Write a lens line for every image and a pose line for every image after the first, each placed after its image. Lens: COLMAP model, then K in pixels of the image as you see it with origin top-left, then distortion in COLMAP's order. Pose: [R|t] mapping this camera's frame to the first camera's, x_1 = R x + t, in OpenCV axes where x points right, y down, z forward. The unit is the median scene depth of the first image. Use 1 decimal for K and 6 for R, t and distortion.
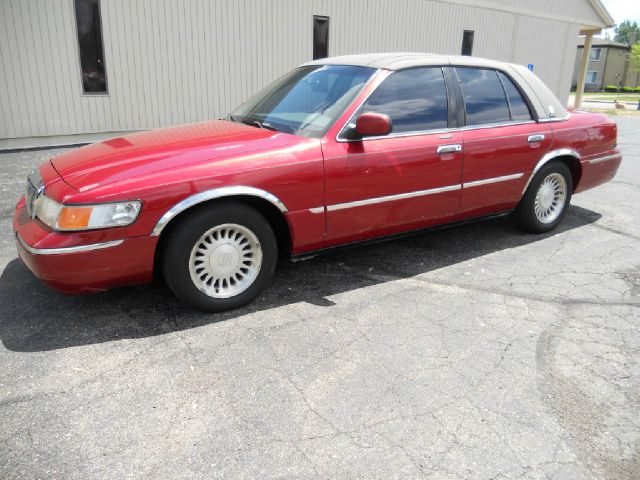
lens RADIAL K [[493.2, 0, 317.9], [0, 493.2, 244.4], [0, 0, 1]] dist [-0.058279, 0.011641]
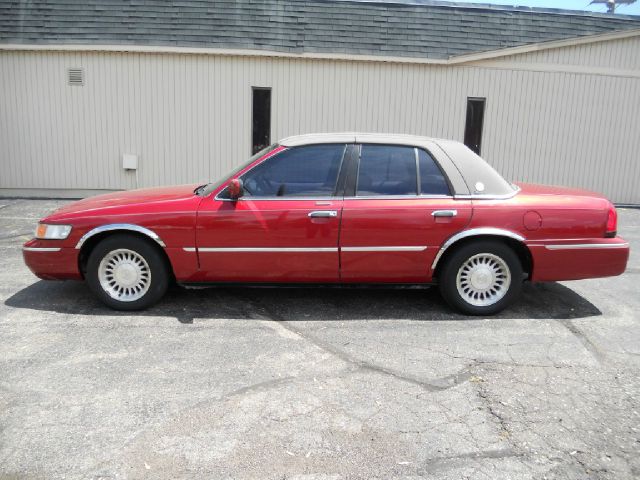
lens RADIAL K [[493.2, 0, 314.7], [0, 493.2, 256.0], [0, 0, 1]] dist [-0.058279, 0.011641]
pose [[0.855471, 0.119340, -0.503913, 0.926107], [-0.181297, 0.980521, -0.075566, -0.012506], [0.485079, 0.156002, 0.860443, 0.029442]]
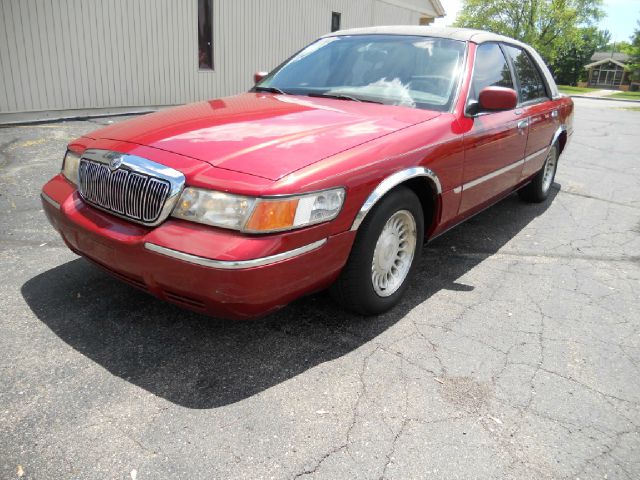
lens RADIAL K [[493.2, 0, 316.8], [0, 493.2, 237.7], [0, 0, 1]] dist [-0.058279, 0.011641]
pose [[0.930448, -0.089142, 0.355416, -0.574961], [0.081013, 0.995999, 0.037721, -0.034838], [-0.357356, -0.006304, 0.933947, 0.221115]]
